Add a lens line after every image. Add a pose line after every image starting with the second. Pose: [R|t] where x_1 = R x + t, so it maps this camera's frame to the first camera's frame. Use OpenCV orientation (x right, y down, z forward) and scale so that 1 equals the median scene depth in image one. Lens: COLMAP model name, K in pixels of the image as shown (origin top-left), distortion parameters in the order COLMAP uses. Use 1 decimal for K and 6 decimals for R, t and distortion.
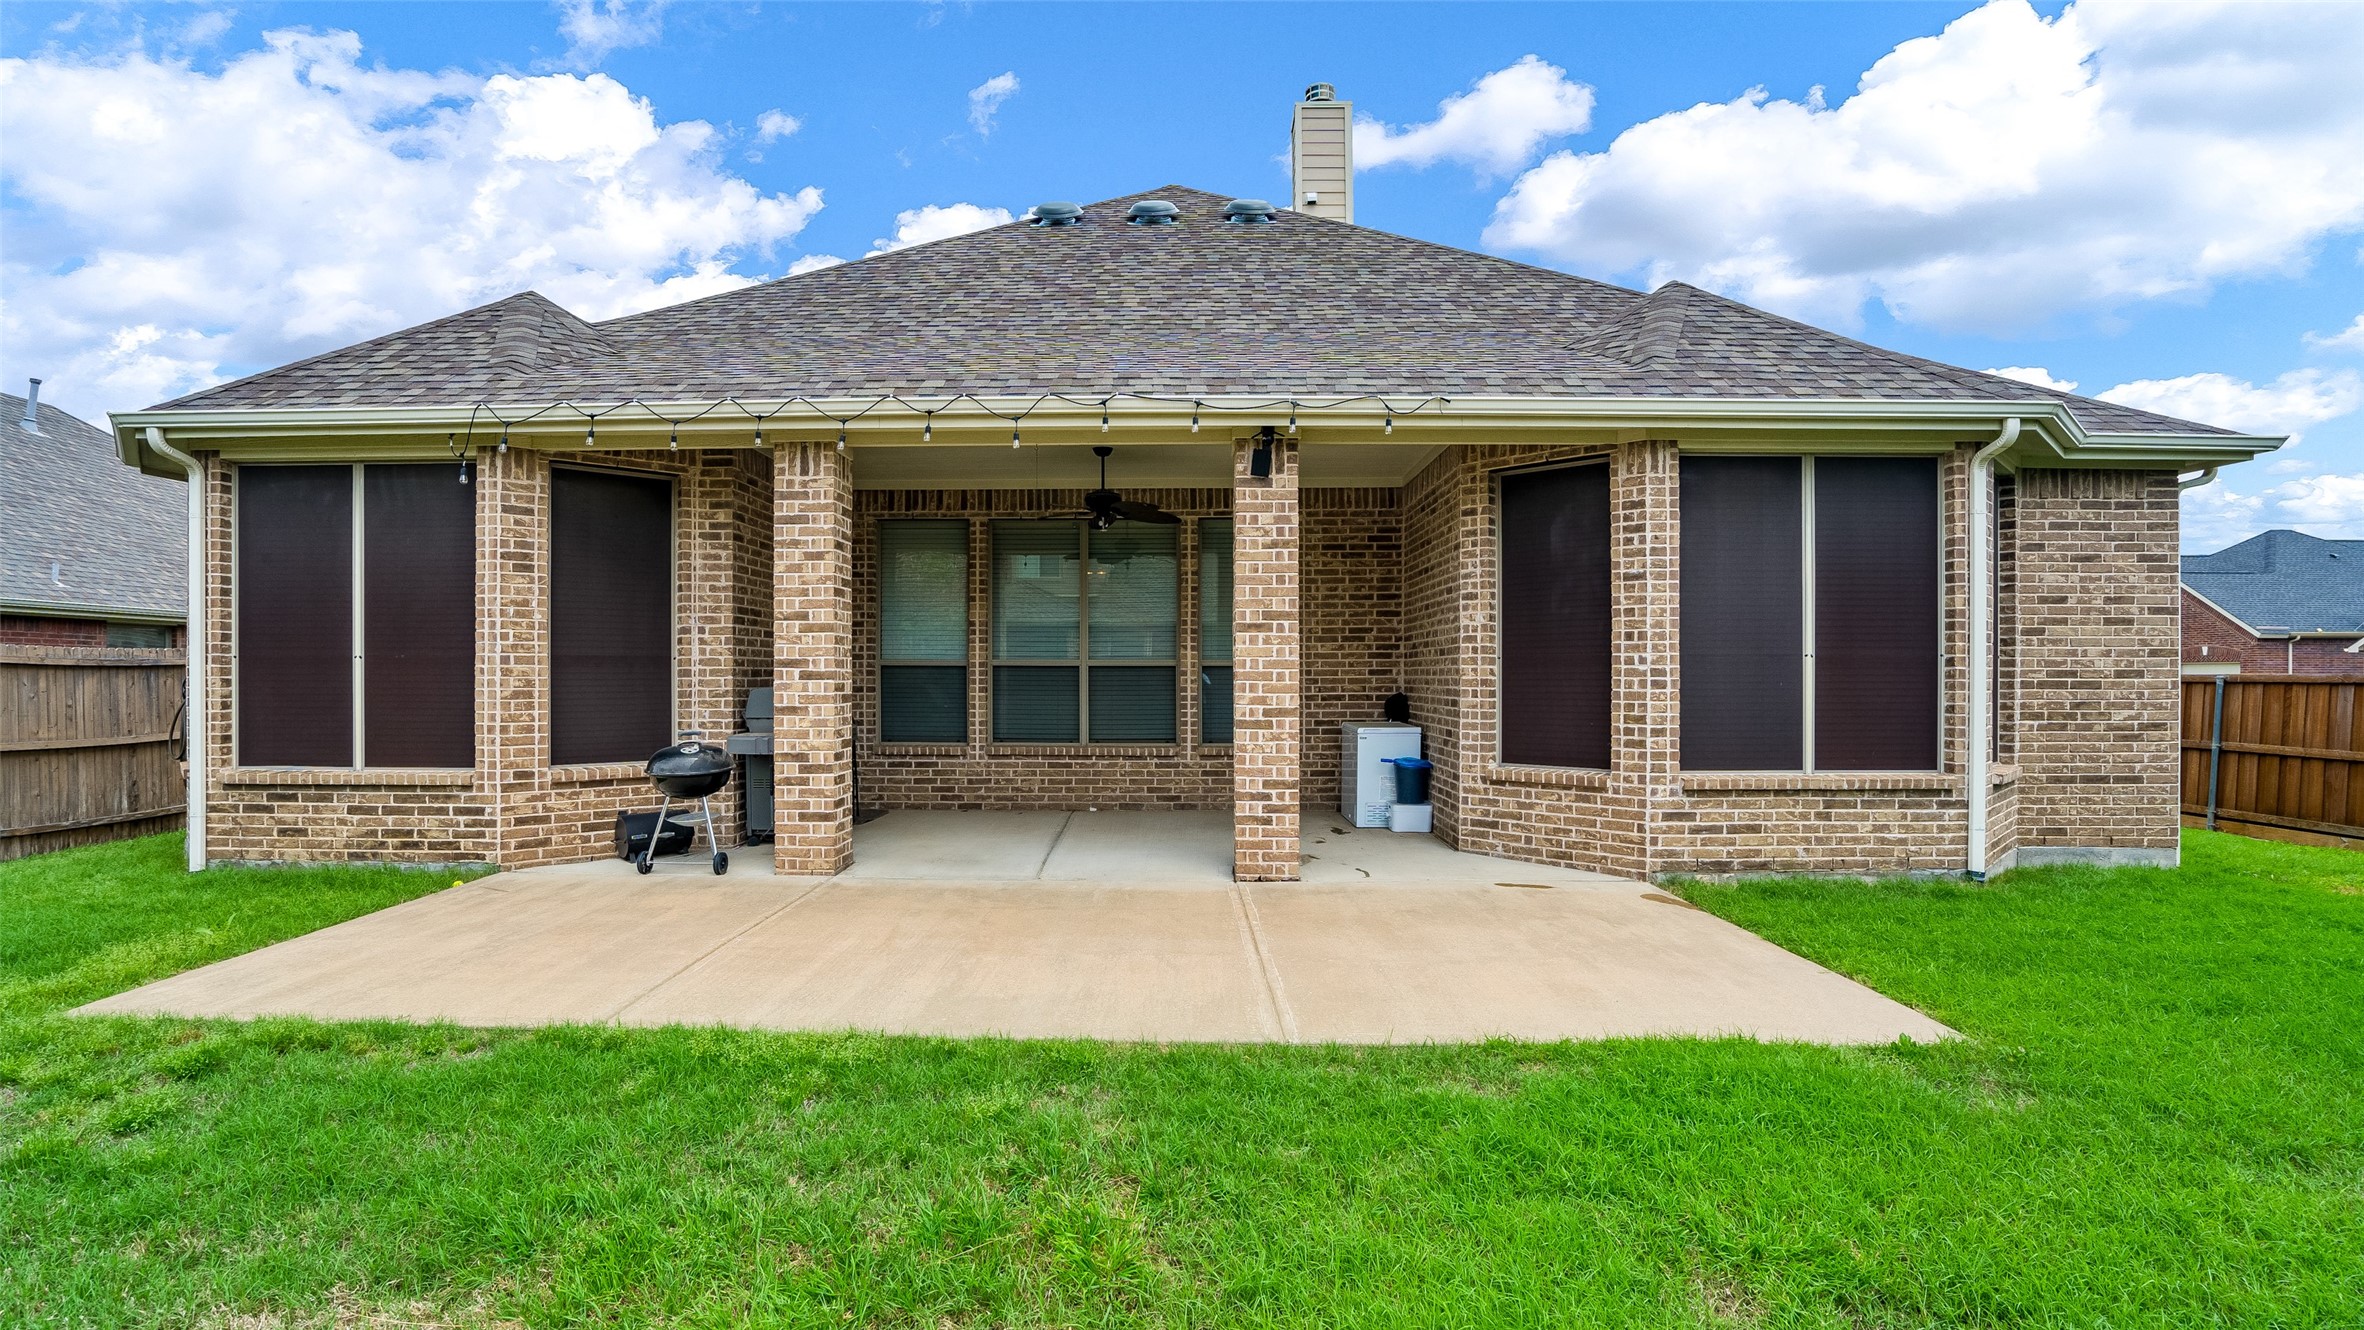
lens RADIAL K [[1133.2, 0, 1164.3], [0, 1133.2, 657.7], [0, 0, 1]] dist [-0.062151, 0.022921]
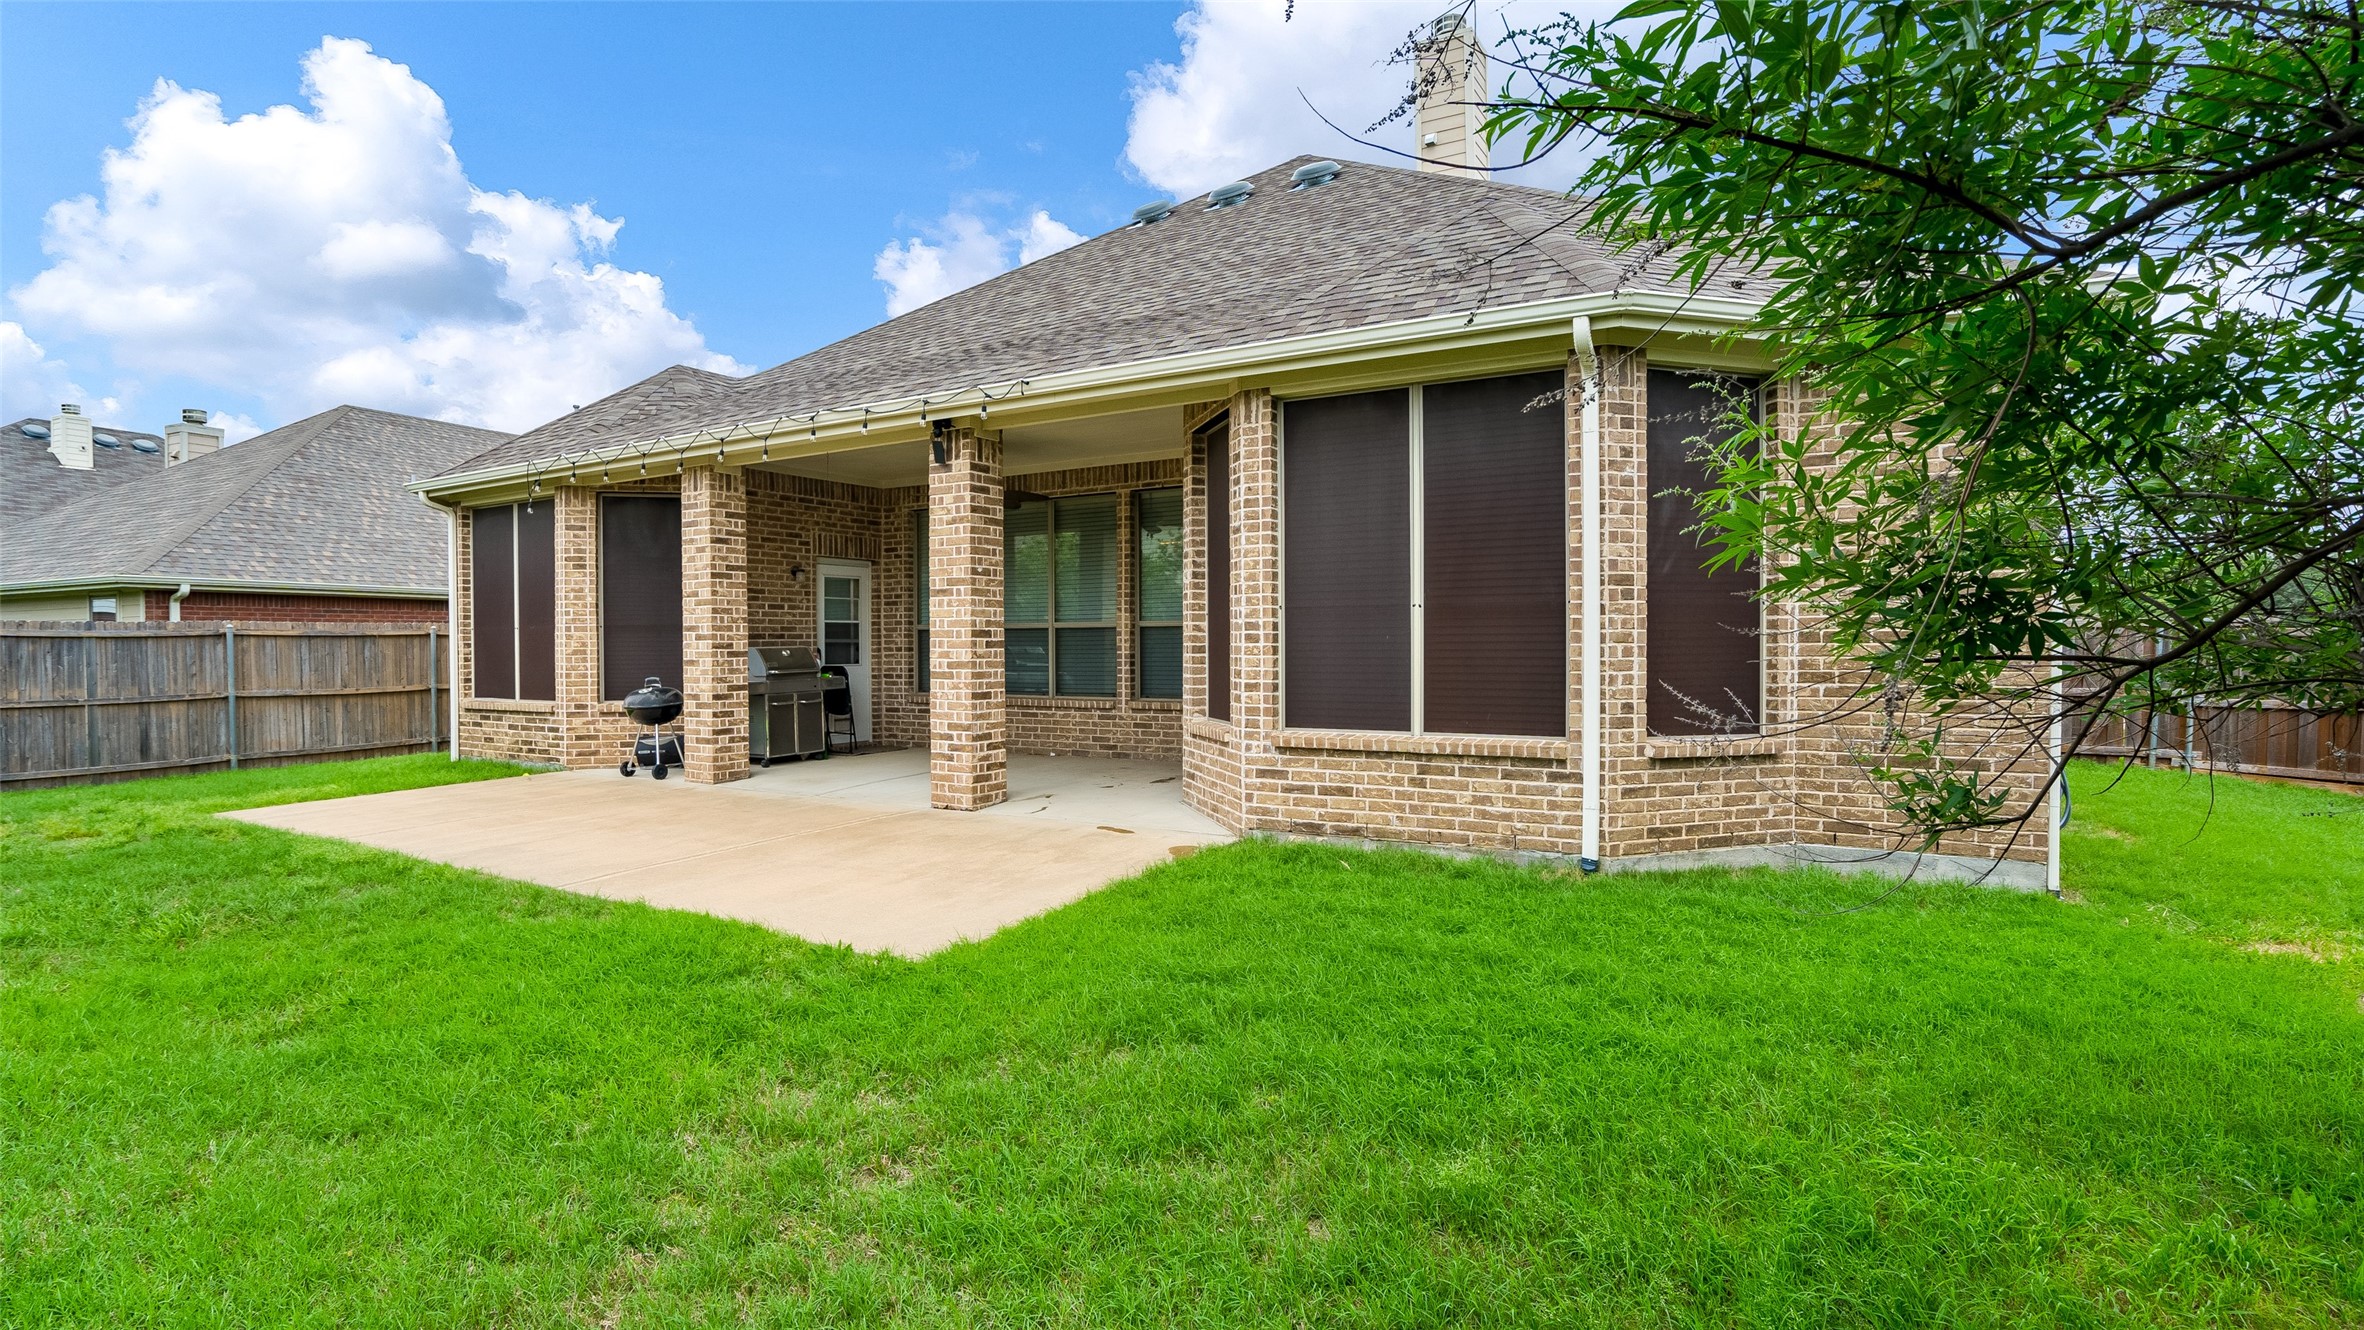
lens RADIAL K [[1204.1, 0, 1249.8], [0, 1204.1, 624.7], [0, 0, 1]] dist [-0.052257, 0.015528]
pose [[0.862657, -0.015109, -0.505563, 0.980424], [0.015461, 0.999874, -0.003500, 0.015750], [0.505552, -0.004797, 0.862783, 0.087797]]
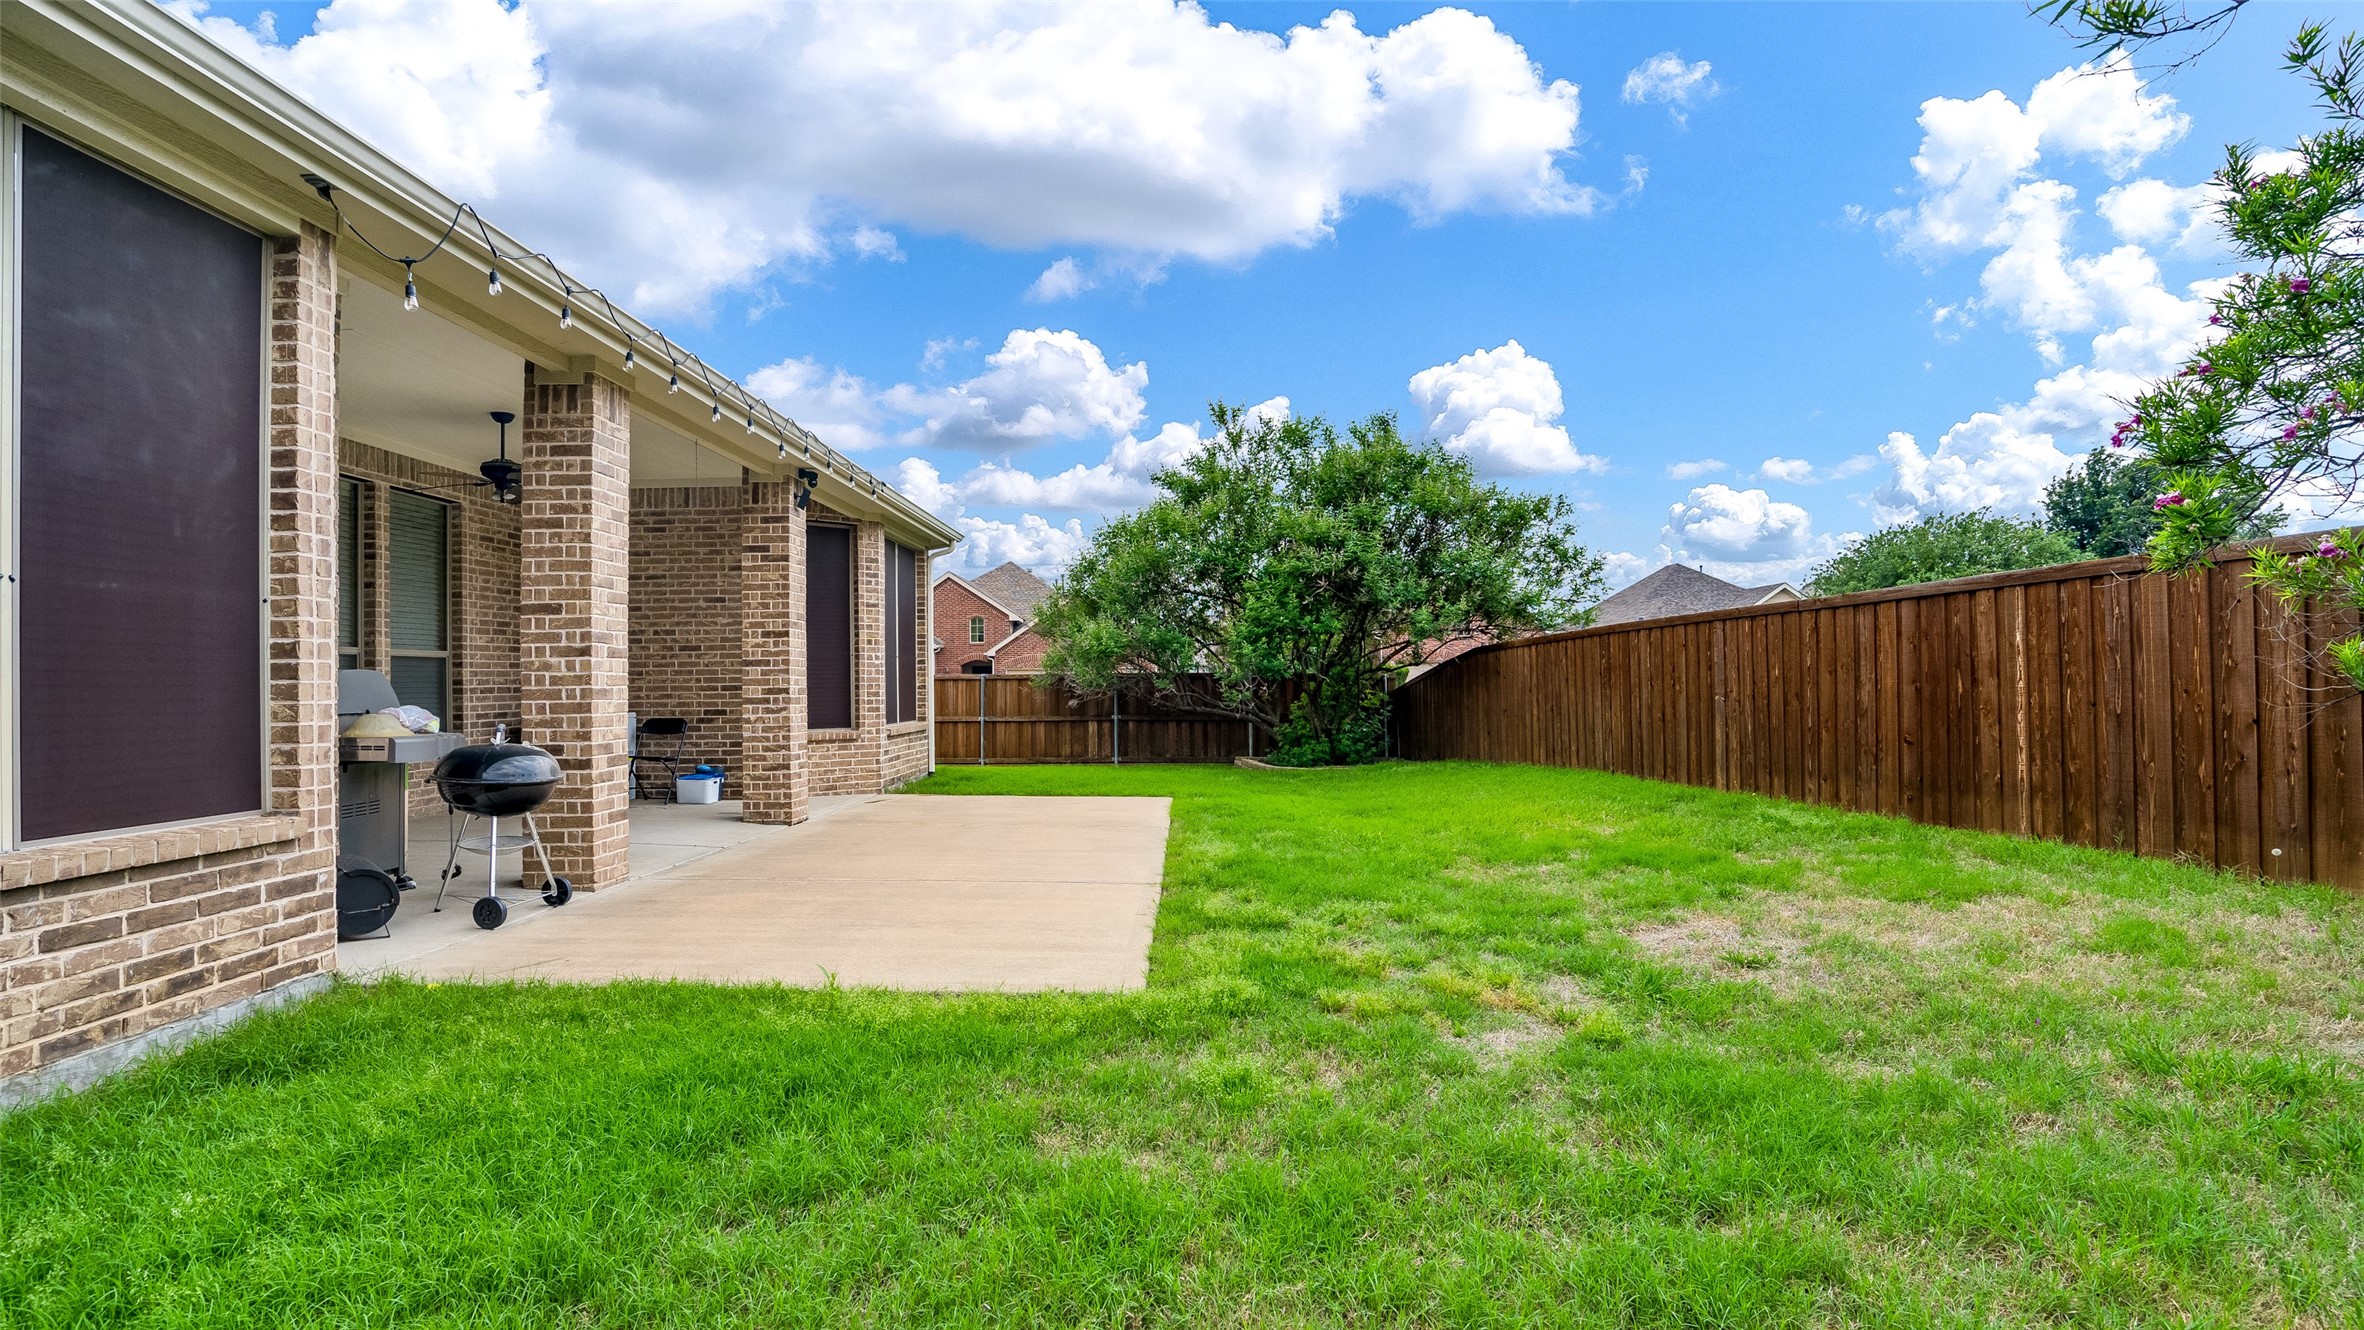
lens RADIAL K [[1133.2, 0, 1164.3], [0, 1133.2, 657.7], [0, 0, 1]] dist [-0.062151, 0.022921]
pose [[-0.000532, 0.022458, 0.999748, -1.128694], [-0.002635, 0.999744, -0.022460, 0.036673], [-0.999996, -0.002646, -0.000472, 0.559556]]
